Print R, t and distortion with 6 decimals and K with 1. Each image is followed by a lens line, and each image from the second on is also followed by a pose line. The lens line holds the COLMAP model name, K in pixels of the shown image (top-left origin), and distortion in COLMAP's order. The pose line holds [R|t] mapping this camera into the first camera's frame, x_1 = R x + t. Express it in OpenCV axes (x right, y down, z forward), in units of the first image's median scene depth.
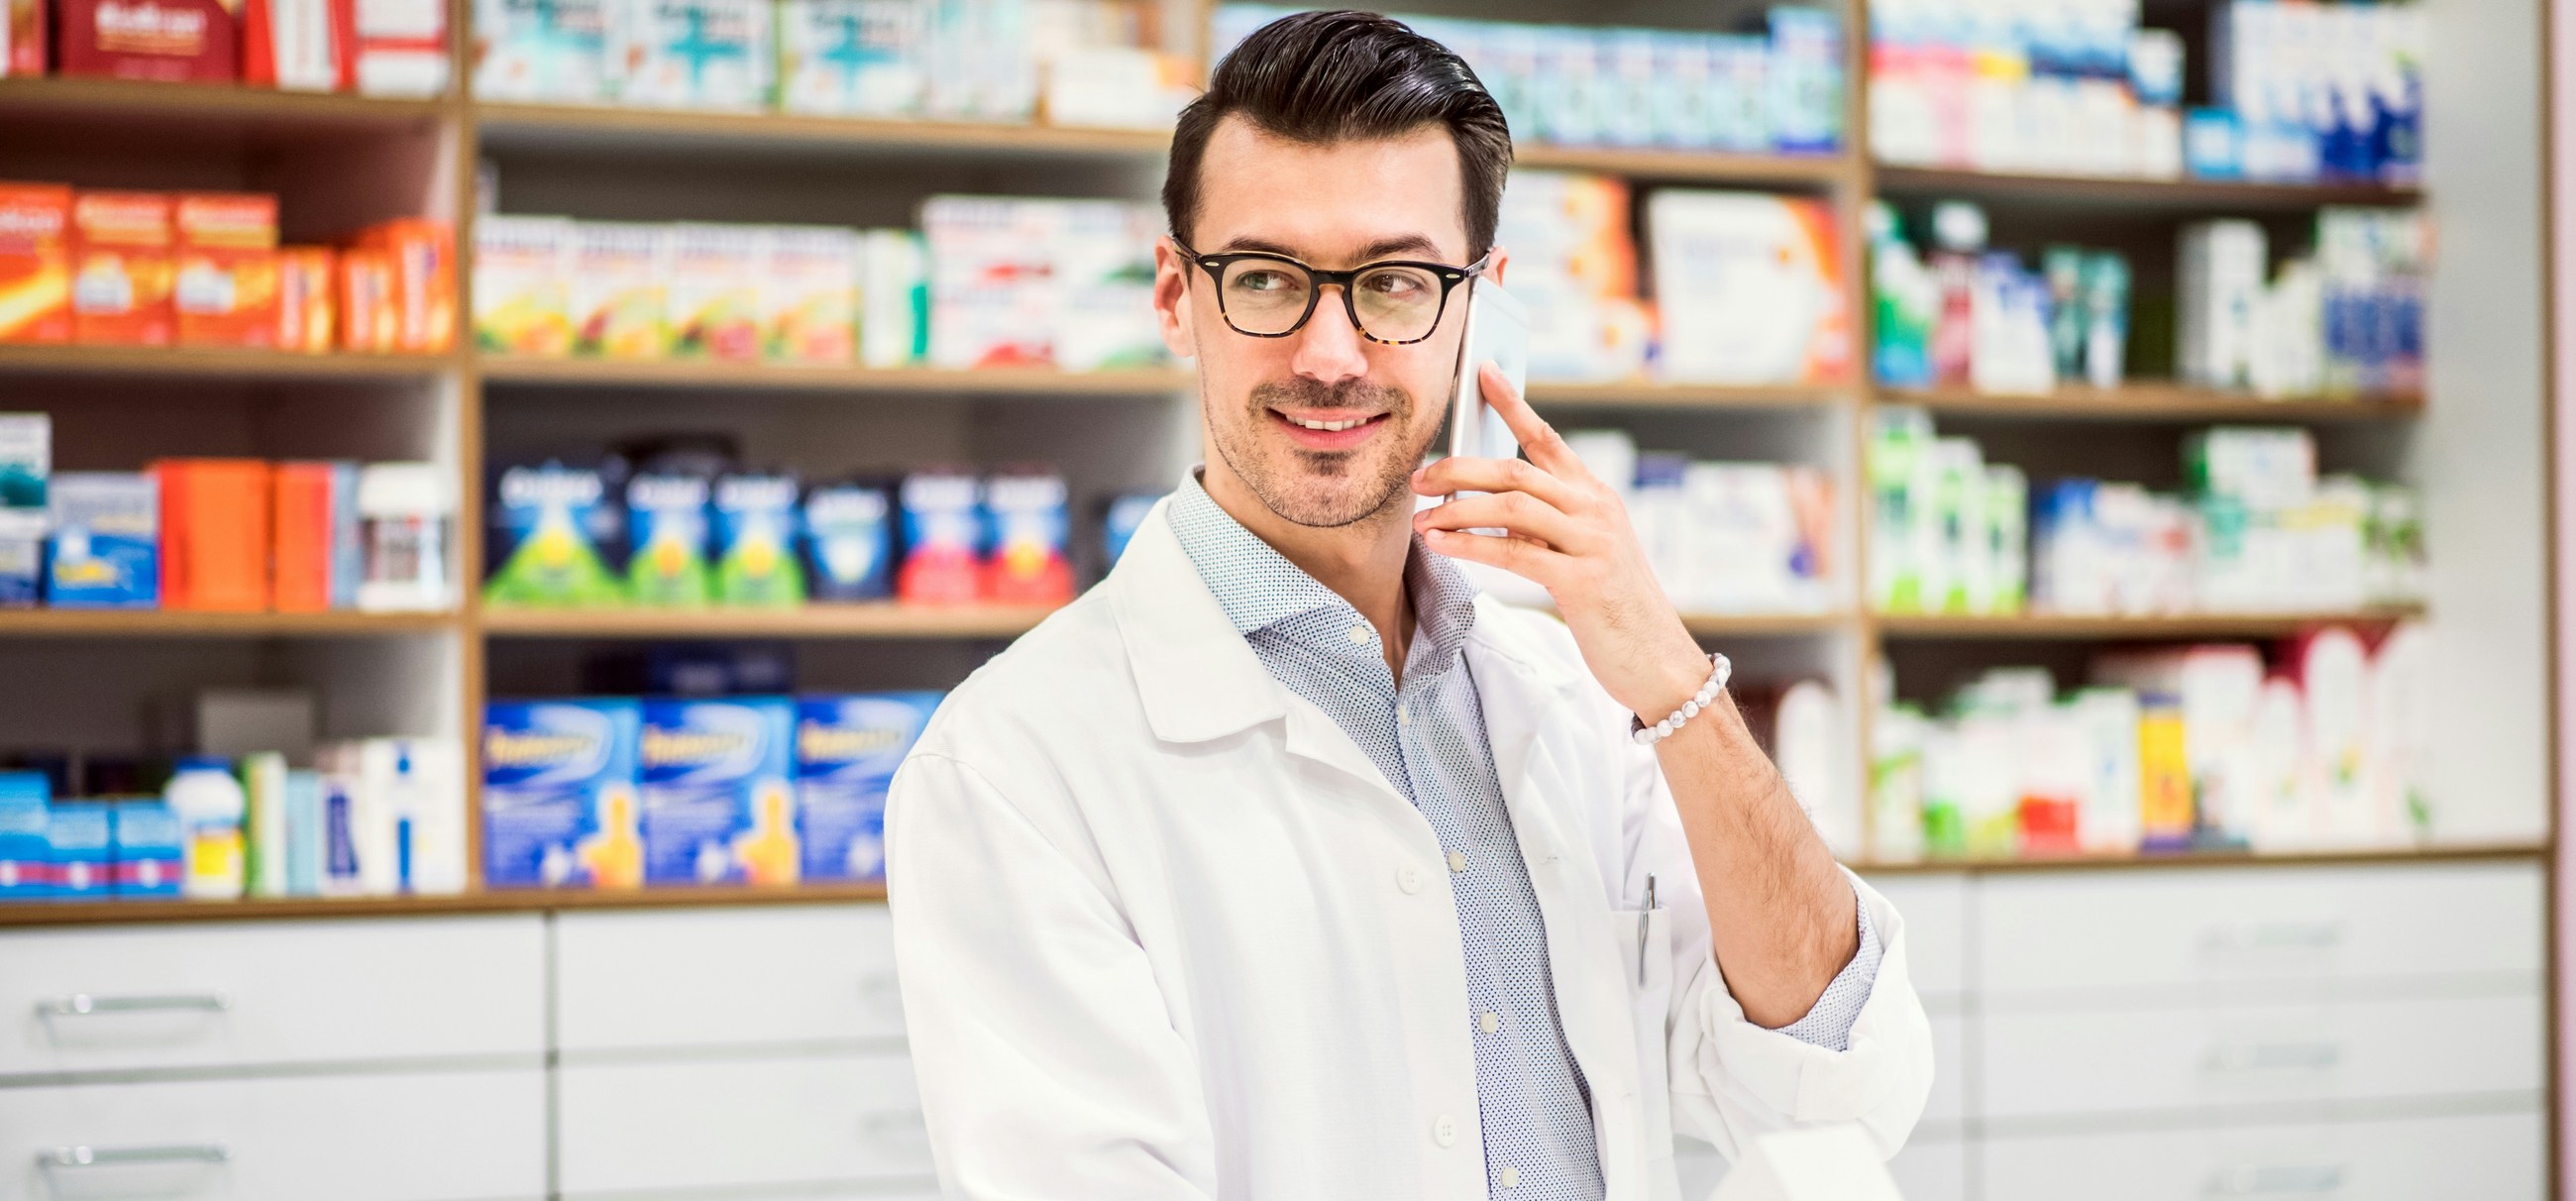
lens RADIAL K [[5575.4, 0, 1288.0], [0, 5575.4, 600.5], [0, 0, 1]] dist [-0.280048, 8.539030]
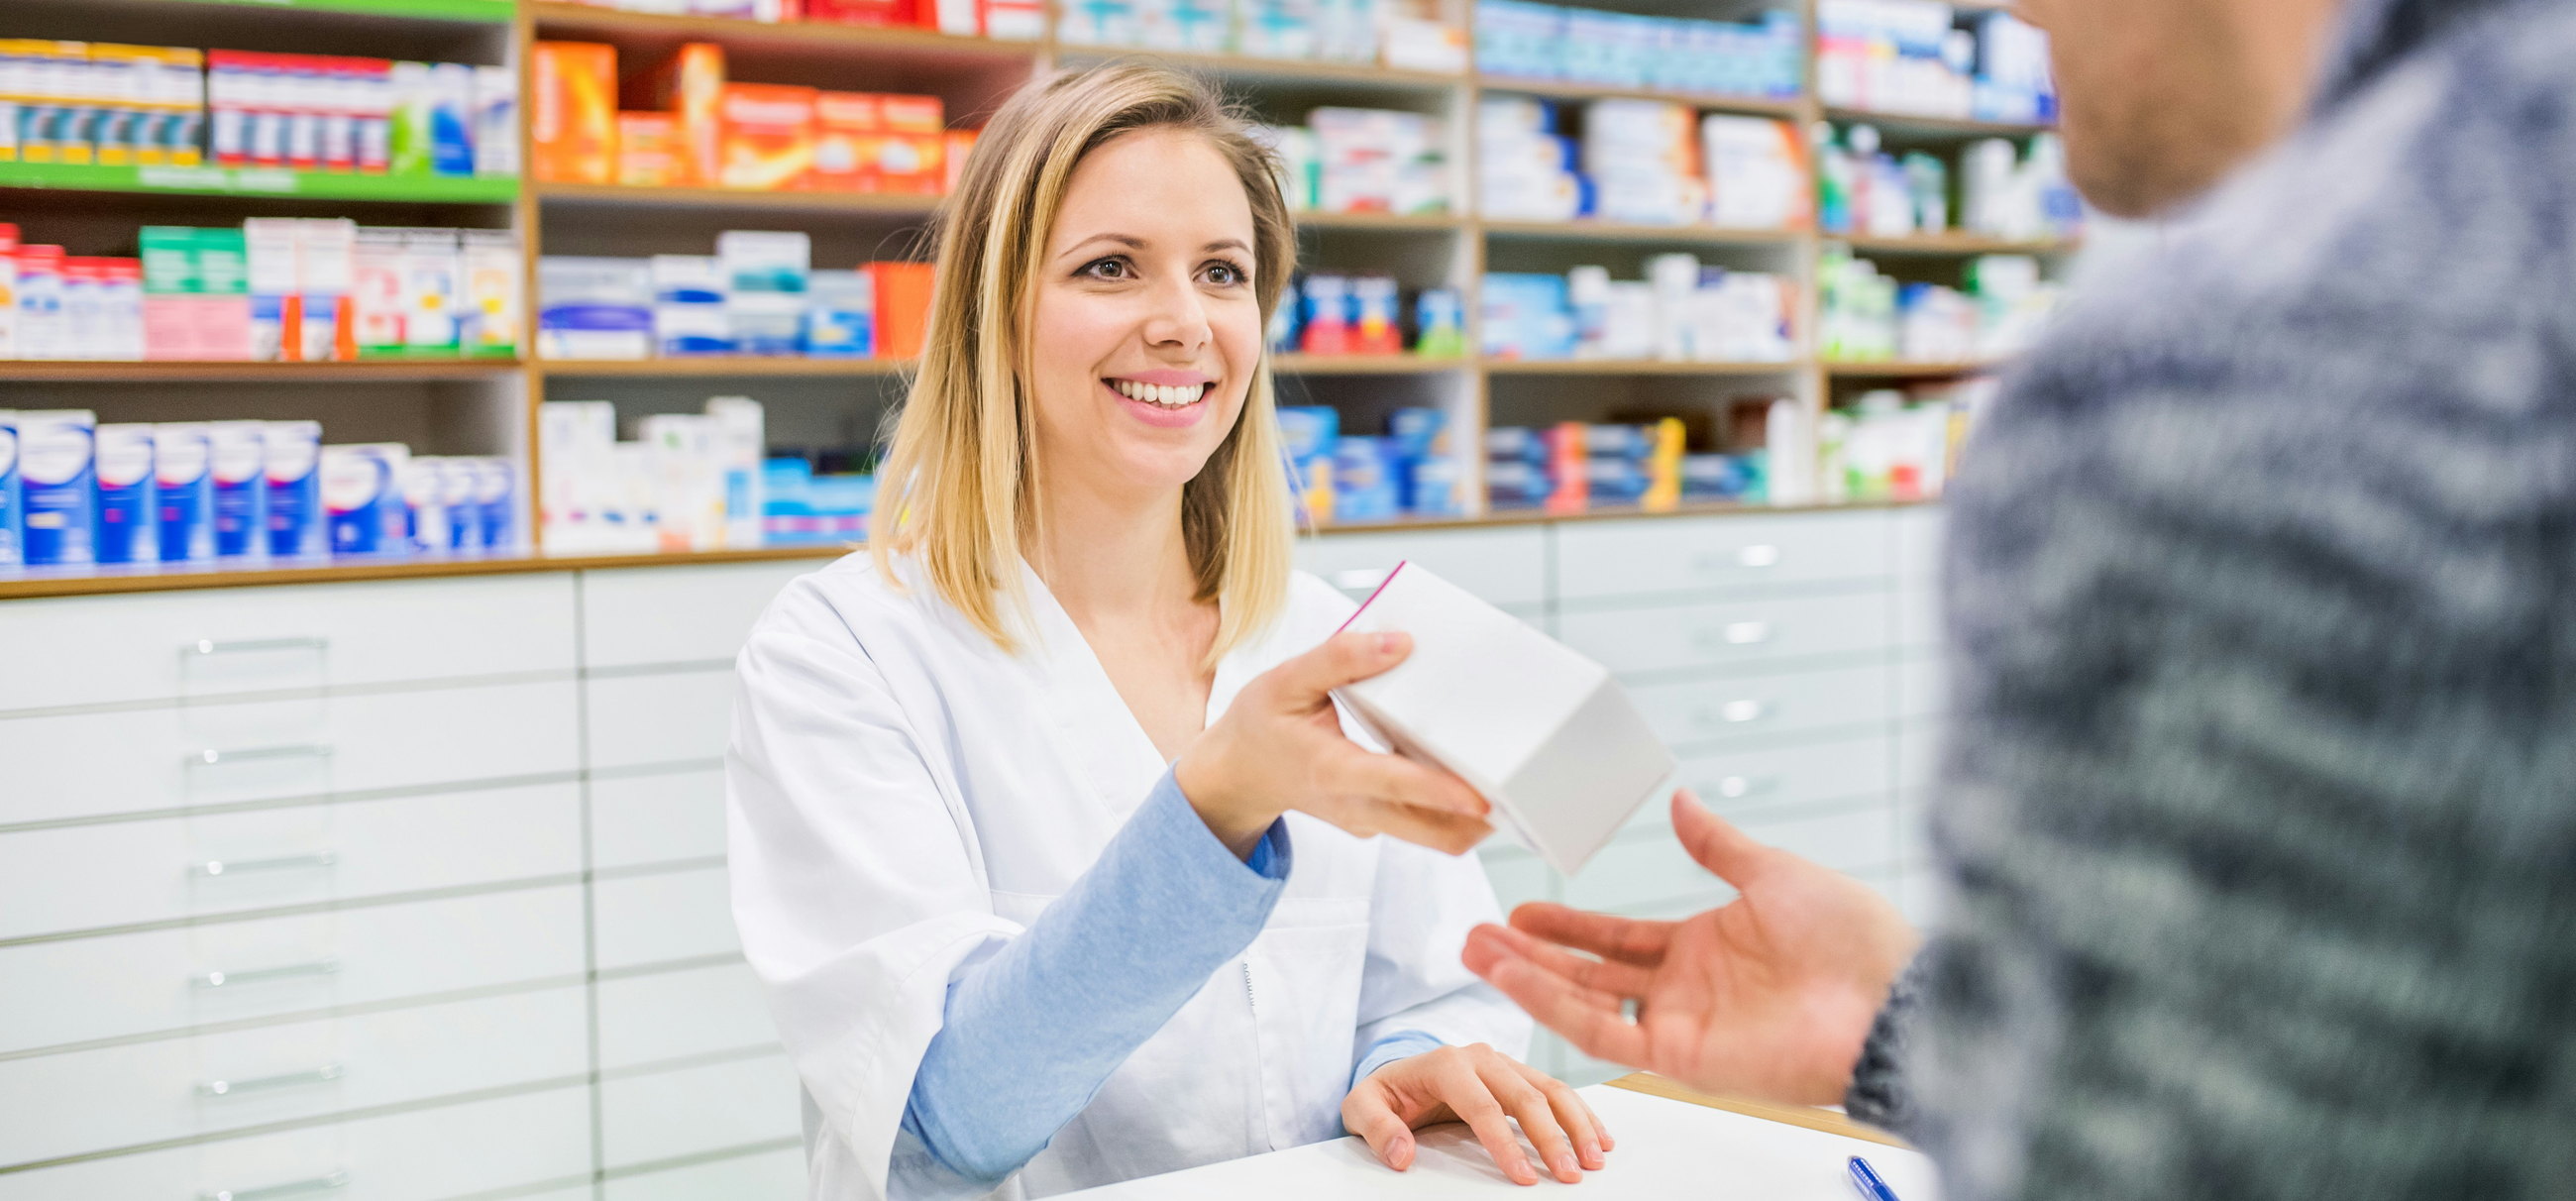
lens RADIAL K [[5575.4, 0, 1288.0], [0, 5575.4, 600.5], [0, 0, 1]] dist [-0.280048, 8.539030]
pose [[0.876474, -0.020512, 0.481012, -0.884096], [0.001451, 0.999200, 0.039966, 0.007601], [-0.481447, -0.034331, 0.875803, -0.456947]]
